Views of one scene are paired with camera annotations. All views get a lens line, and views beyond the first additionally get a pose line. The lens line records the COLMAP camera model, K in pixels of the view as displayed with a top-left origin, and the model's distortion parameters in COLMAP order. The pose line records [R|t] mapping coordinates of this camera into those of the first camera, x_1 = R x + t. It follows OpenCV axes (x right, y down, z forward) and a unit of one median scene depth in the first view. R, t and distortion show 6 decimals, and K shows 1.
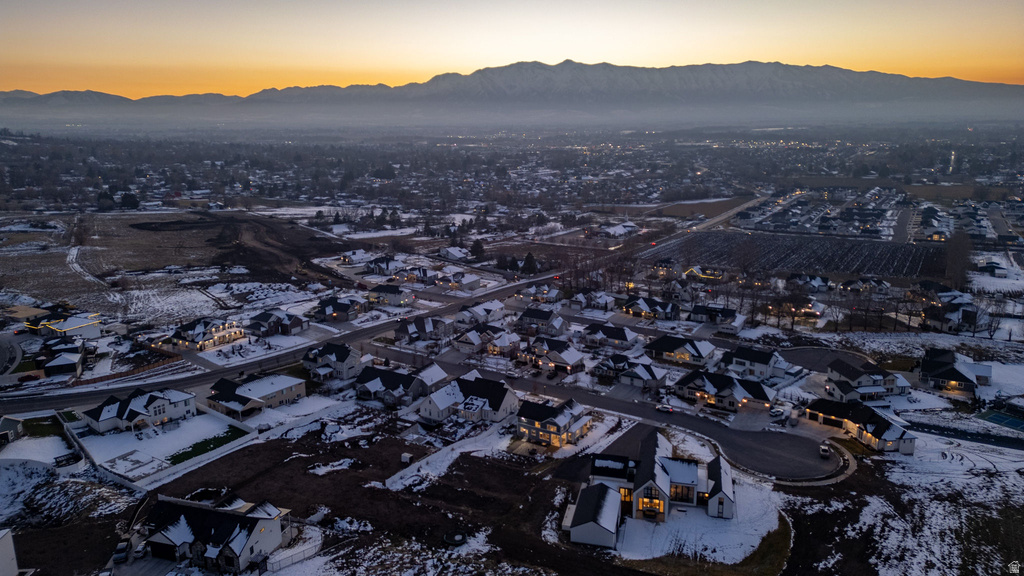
lens RADIAL K [[706.8, 0, 514.6], [0, 706.8, 288.5], [0, 0, 1]] dist [0.108556, -0.104926]
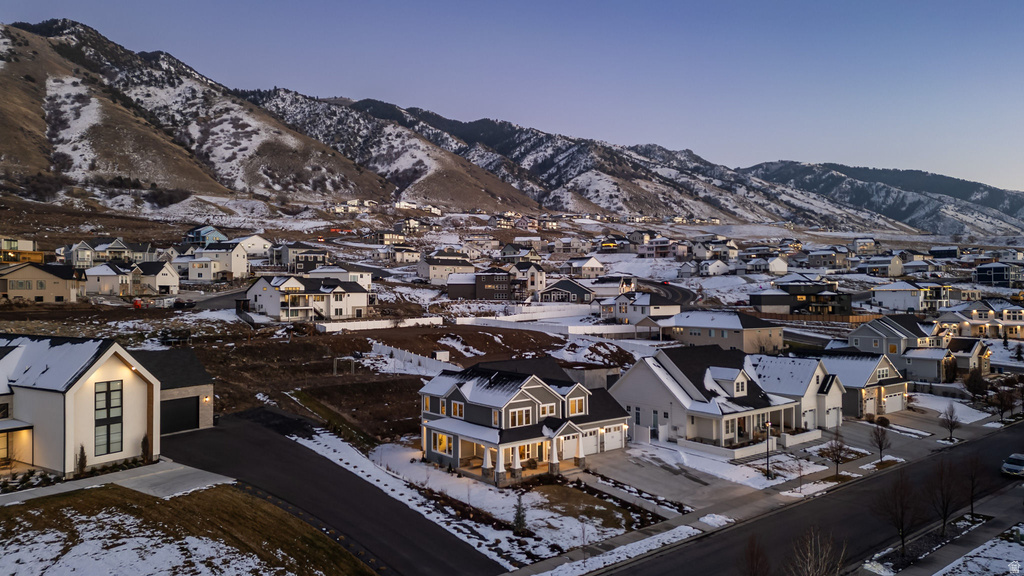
lens RADIAL K [[713.1, 0, 512.7], [0, 713.1, 291.1], [0, 0, 1]] dist [0.096558, -0.087858]
pose [[-0.329558, 0.013832, -0.944034, 0.378442], [-0.217592, 0.971863, 0.090200, 0.088324], [0.918719, 0.235140, -0.317276, 1.057859]]
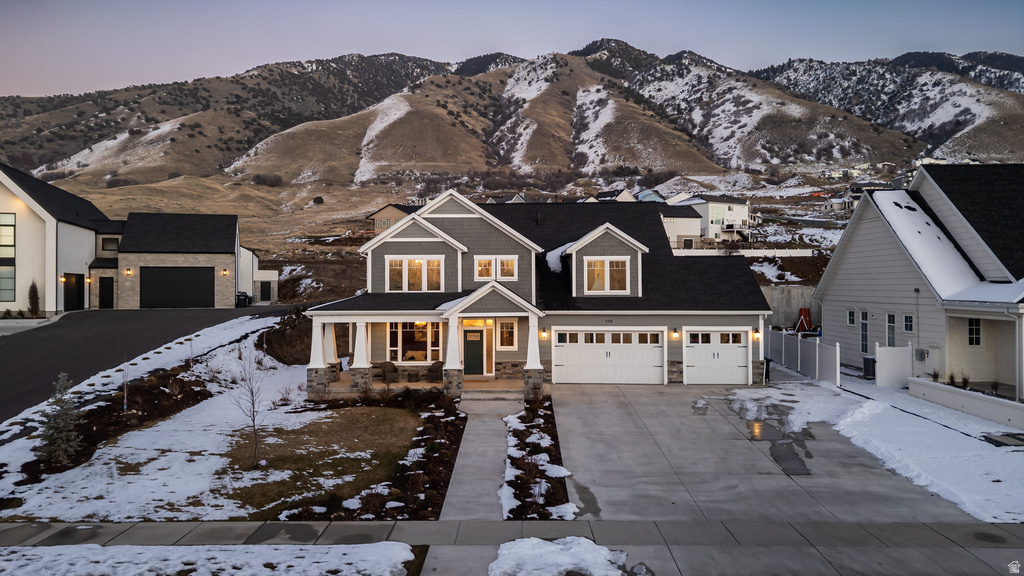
lens RADIAL K [[735.9, 0, 497.2], [0, 735.9, 278.2], [0, 0, 1]] dist [0.078877, -0.072411]
pose [[-0.867143, 0.009769, -0.497964, 0.147279], [-0.105745, 0.973403, 0.203237, 0.136593], [0.486705, 0.228893, -0.843046, 1.113406]]
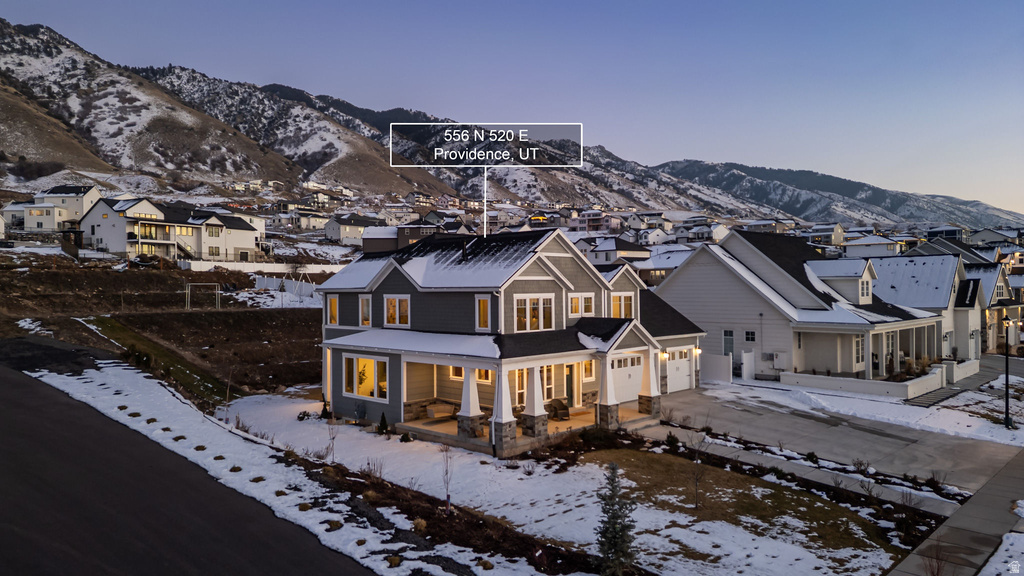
lens RADIAL K [[707.9, 0, 511.6], [0, 707.9, 290.5], [0, 0, 1]] dist [0.090631, -0.078632]
pose [[-0.215581, 0.019228, -0.976297, 0.228341], [-0.222863, 0.972450, 0.068363, 0.155357], [0.950714, 0.232319, -0.205357, 0.999872]]
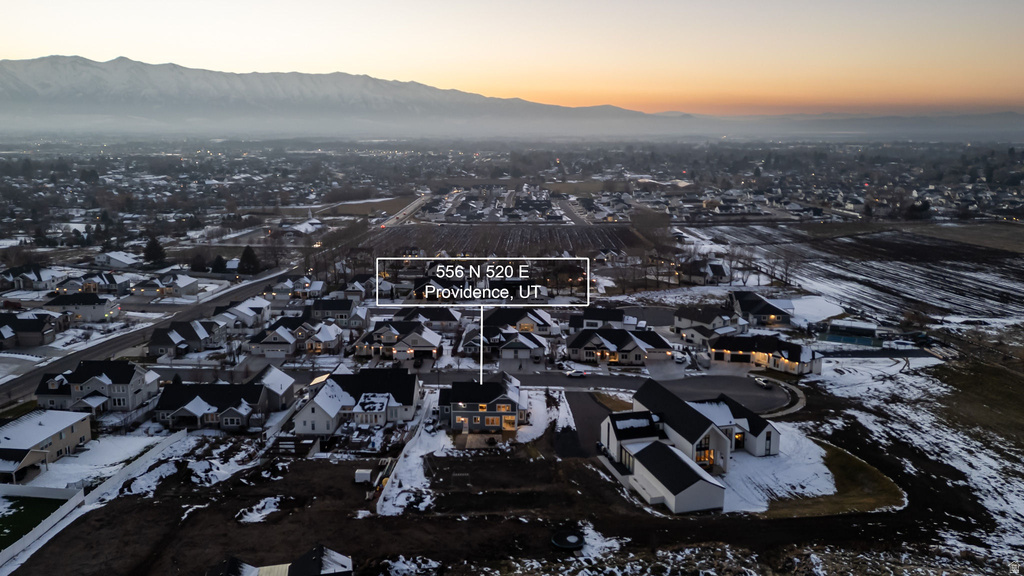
lens RADIAL K [[780.2, 0, 512.4], [0, 780.2, 258.4], [0, 0, 1]] dist [0.113211, -0.124822]
pose [[0.867589, -0.069965, 0.492335, -0.322420], [0.106127, 0.993294, -0.045861, 0.068913], [-0.485825, 0.092039, 0.869196, 0.218612]]
